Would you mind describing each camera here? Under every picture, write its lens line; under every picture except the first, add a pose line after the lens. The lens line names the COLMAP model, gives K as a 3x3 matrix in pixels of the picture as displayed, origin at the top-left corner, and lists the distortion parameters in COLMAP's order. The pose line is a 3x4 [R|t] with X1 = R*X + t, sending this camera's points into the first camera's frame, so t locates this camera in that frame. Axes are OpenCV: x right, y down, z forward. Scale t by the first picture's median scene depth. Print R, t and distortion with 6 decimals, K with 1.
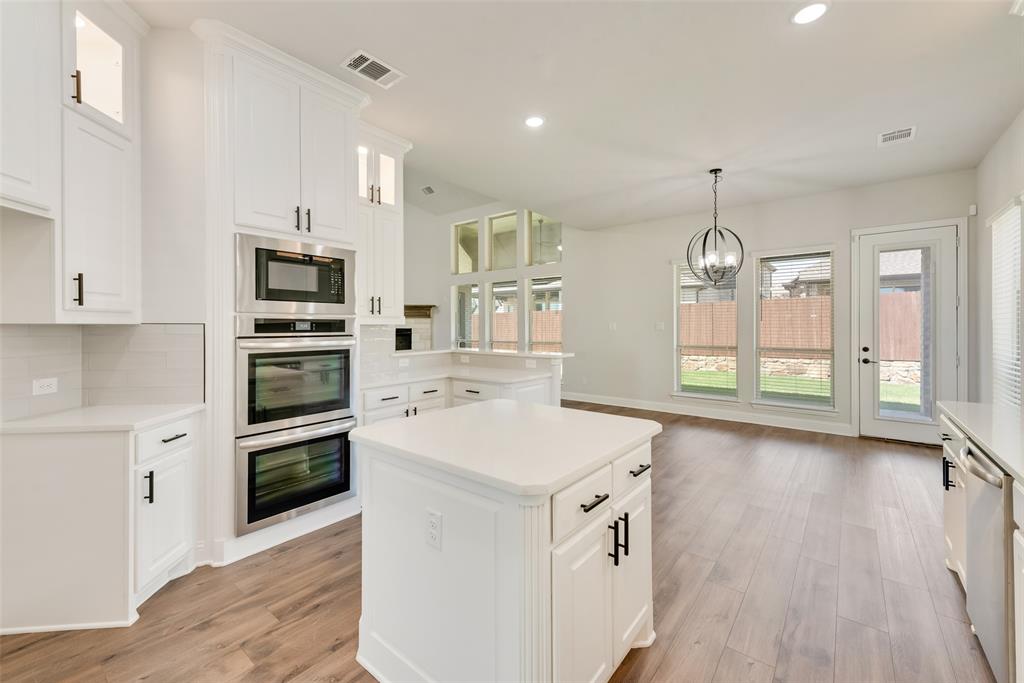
lens RADIAL K [[404.8, 0, 508.8], [0, 404.8, 327.5], [0, 0, 1]] dist [0.021815, 0.000238]
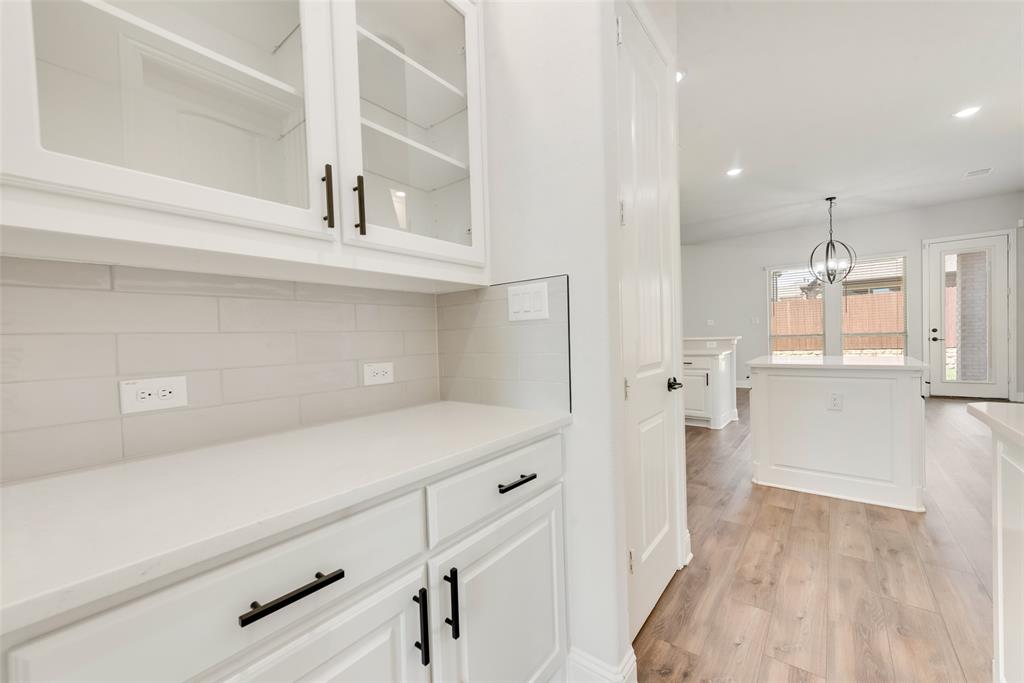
lens RADIAL K [[404.8, 0, 512.8], [0, 404.8, 338.0], [0, 0, 1]] dist [0.021815, 0.000238]
pose [[0.998815, -0.030870, 0.037629, -0.535547], [0.031050, 0.999509, -0.004221, 0.042770], [-0.037480, 0.005384, 0.999283, -0.275982]]
